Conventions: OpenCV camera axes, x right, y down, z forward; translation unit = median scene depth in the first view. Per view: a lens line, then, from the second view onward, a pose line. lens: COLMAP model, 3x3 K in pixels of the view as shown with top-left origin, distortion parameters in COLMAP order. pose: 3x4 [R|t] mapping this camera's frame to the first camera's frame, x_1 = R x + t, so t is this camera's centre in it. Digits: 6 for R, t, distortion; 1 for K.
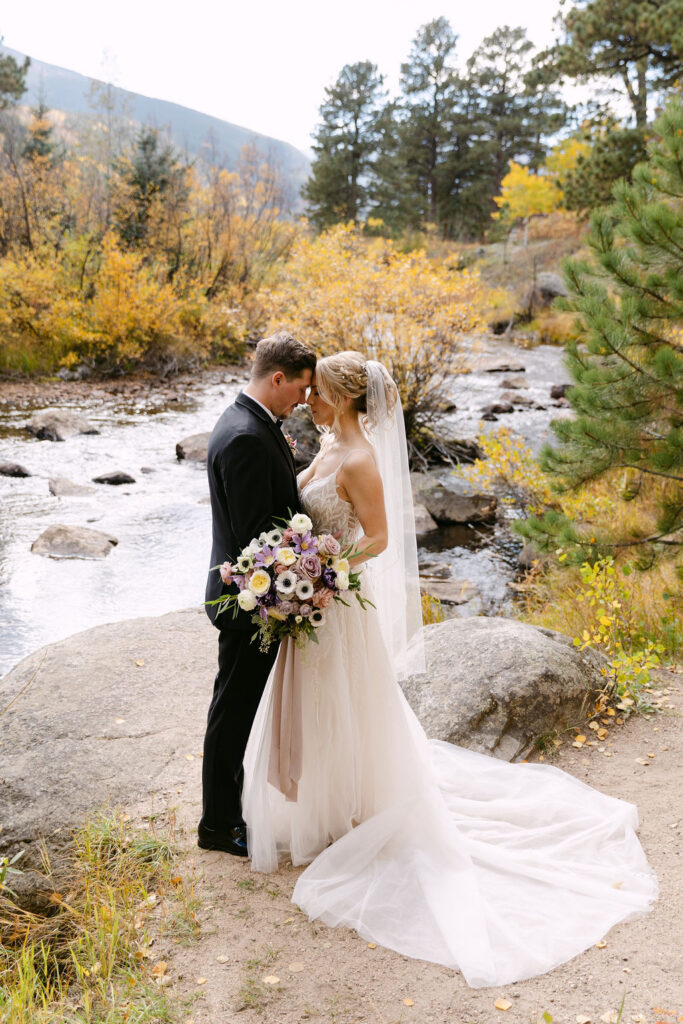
lens RADIAL K [[1048.2, 0, 372.6], [0, 1048.2, 509.0], [0, 0, 1]] dist [0.013891, 0.007589]
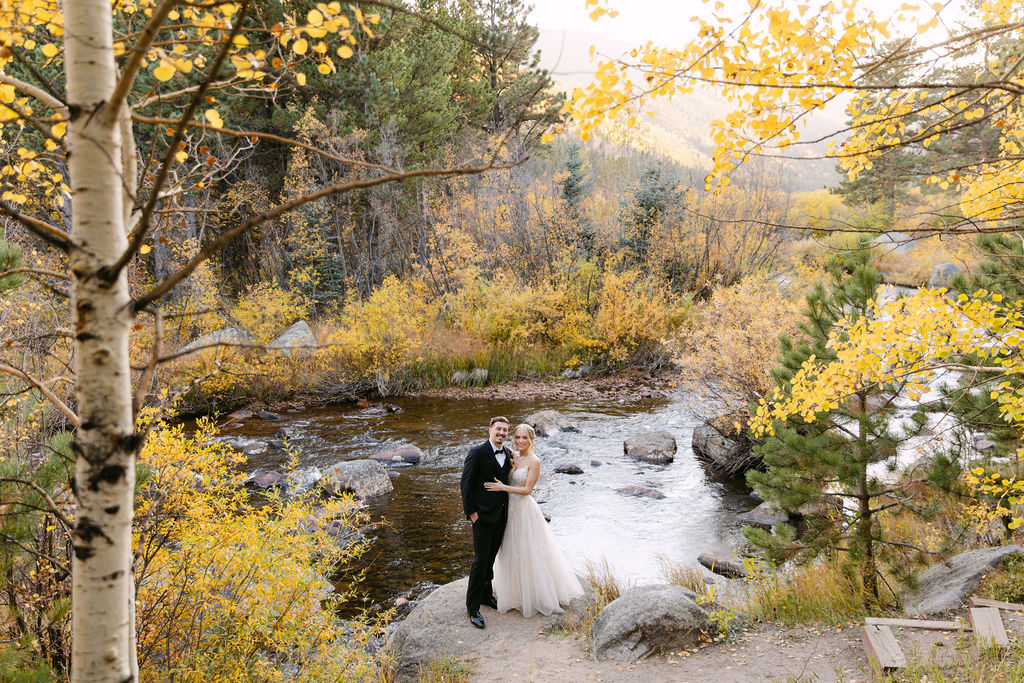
lens RADIAL K [[1048.2, 0, 512.0], [0, 1048.2, 341.5], [0, 0, 1]] dist [0.013891, 0.007589]
pose [[0.923795, -0.007639, -0.382811, 0.127910], [-0.037343, 0.993237, -0.109937, -0.024604], [0.381061, 0.115855, 0.917262, -0.191293]]
